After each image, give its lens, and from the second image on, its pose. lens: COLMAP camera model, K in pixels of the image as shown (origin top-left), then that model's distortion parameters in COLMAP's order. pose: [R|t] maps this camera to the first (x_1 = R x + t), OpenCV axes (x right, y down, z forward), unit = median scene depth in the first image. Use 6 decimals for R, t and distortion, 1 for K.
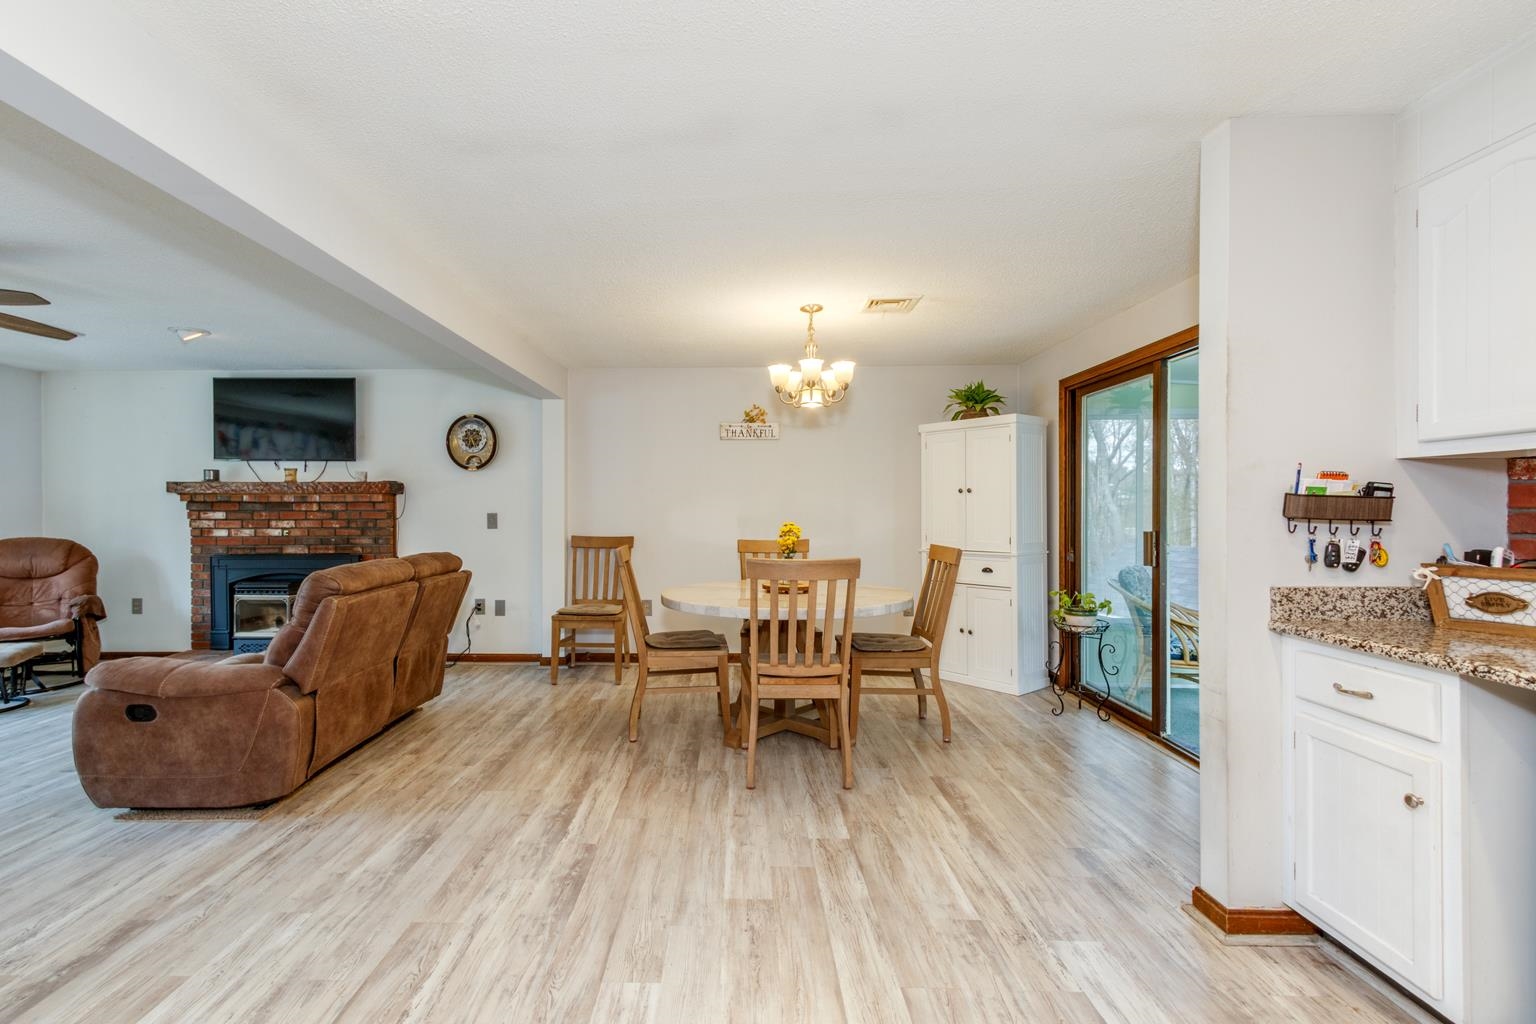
lens RADIAL K [[698.4, 0, 716.6], [0, 698.4, 513.4], [0, 0, 1]] dist [0.006707, -0.001883]
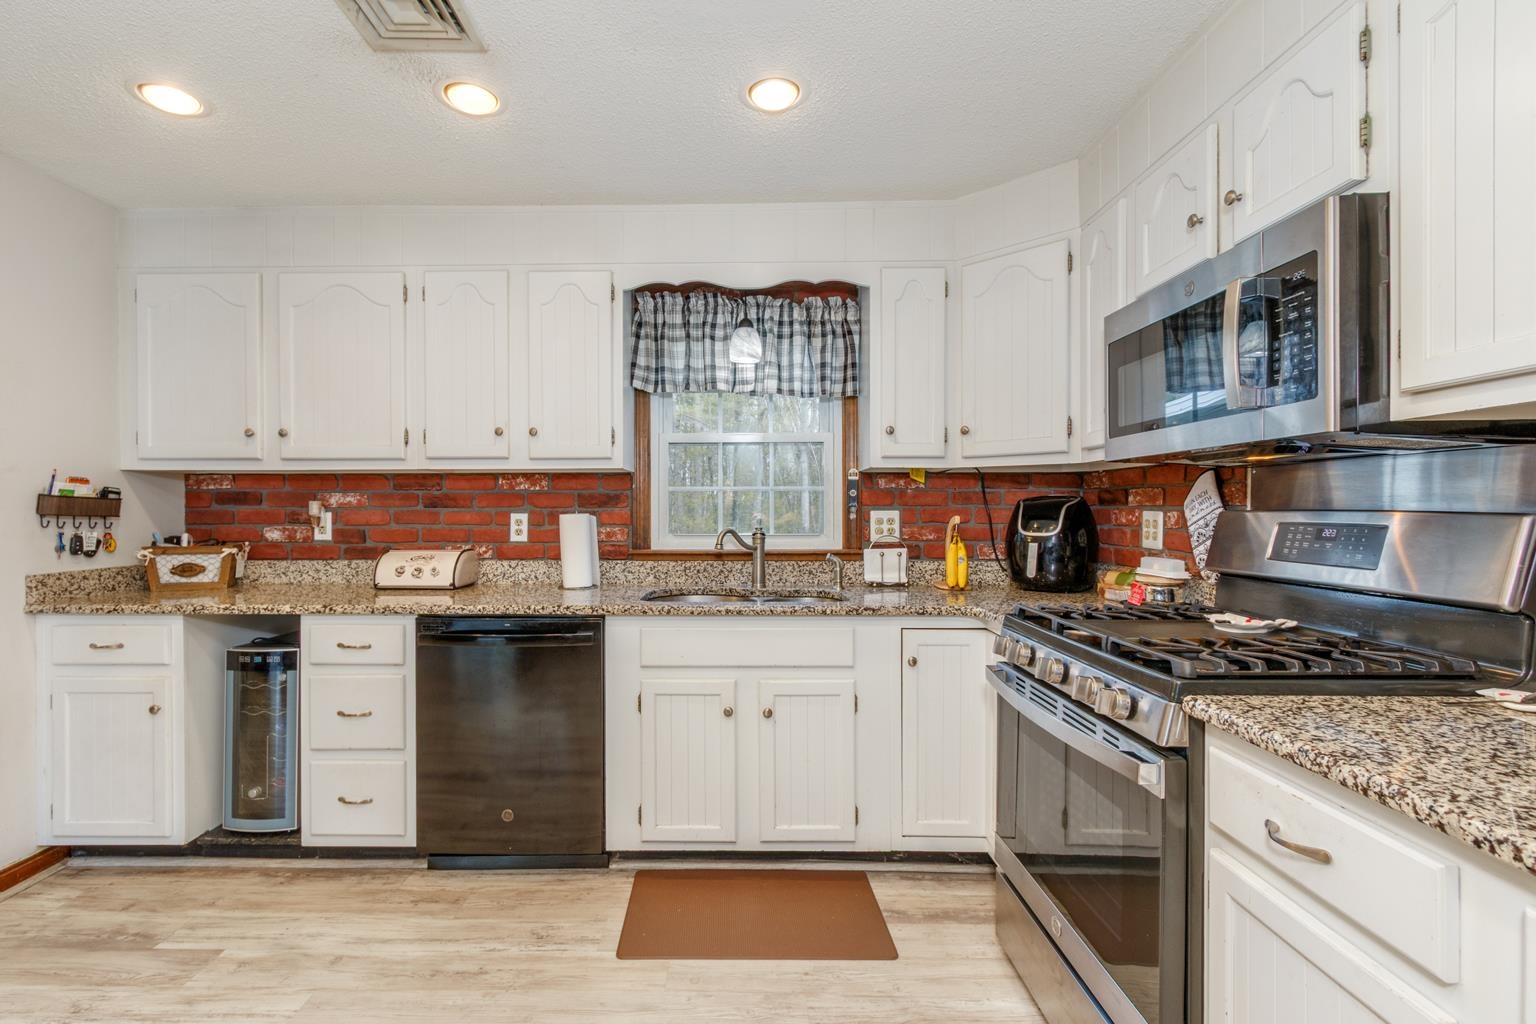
lens RADIAL K [[698.4, 0, 739.0], [0, 698.4, 510.9], [0, 0, 1]] dist [0.006707, -0.001883]
pose [[-0.012625, -0.000638, 0.999920, -0.190955], [0.004288, 0.999991, 0.000692, 0.001822], [-0.999911, 0.004296, -0.012622, -0.077372]]
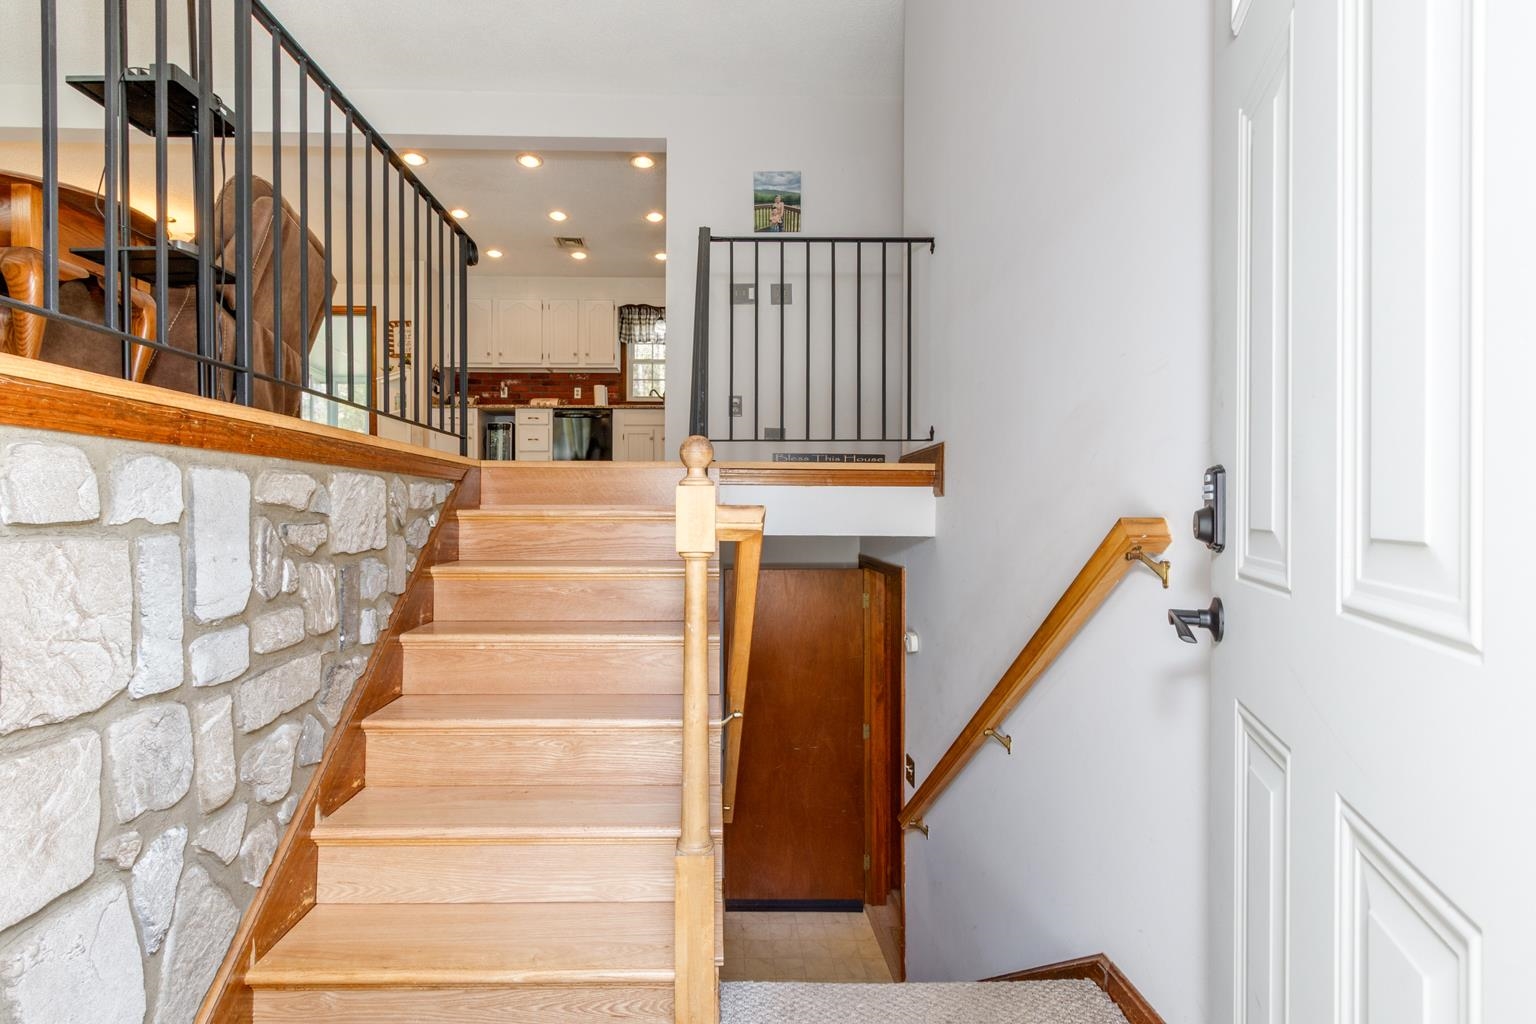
lens RADIAL K [[698.4, 0, 737.3], [0, 698.4, 510.9], [0, 0, 1]] dist [0.006707, -0.001883]
pose [[-0.055436, -0.001372, 0.998461, -1.502749], [0.001416, 0.999998, 0.001453, 0.362250], [-0.998461, 0.001494, -0.055434, -0.201791]]
